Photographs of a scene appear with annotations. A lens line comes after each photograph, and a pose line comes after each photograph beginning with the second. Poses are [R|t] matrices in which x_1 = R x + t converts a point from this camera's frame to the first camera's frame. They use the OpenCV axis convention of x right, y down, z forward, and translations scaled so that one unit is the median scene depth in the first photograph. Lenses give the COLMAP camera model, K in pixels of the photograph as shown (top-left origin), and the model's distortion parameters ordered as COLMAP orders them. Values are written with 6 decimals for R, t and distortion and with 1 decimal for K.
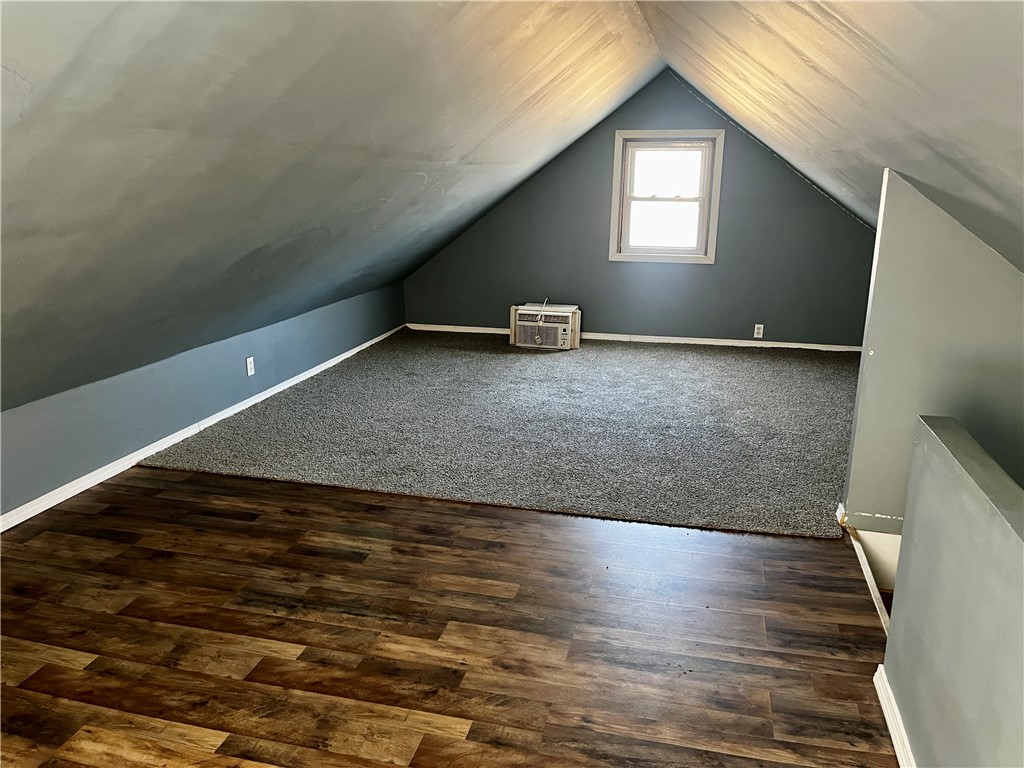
lens RADIAL K [[778.6, 0, 520.0], [0, 778.6, 377.8], [0, 0, 1]] dist [0.037173, -0.039840]
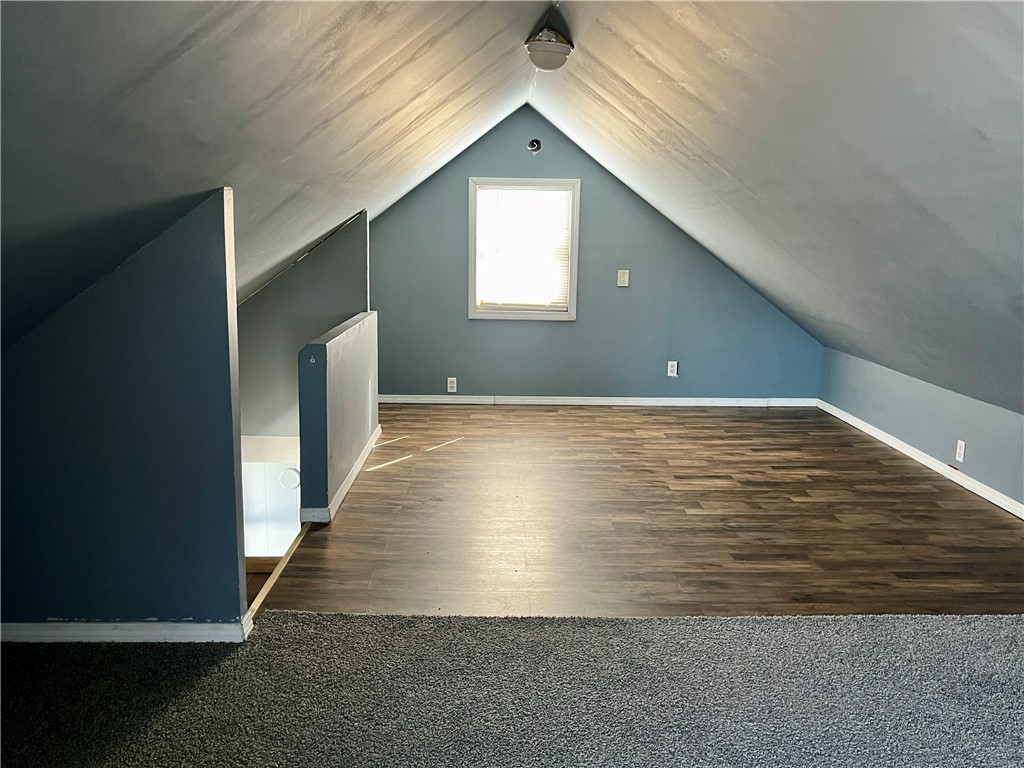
lens RADIAL K [[778.6, 0, 508.2], [0, 778.6, 383.5], [0, 0, 1]] dist [0.037173, -0.039840]
pose [[-0.966656, 0.032412, -0.254018, 0.393967], [-0.081299, 0.901795, 0.424448, -0.447469], [0.242829, 0.430947, -0.869091, 1.859391]]
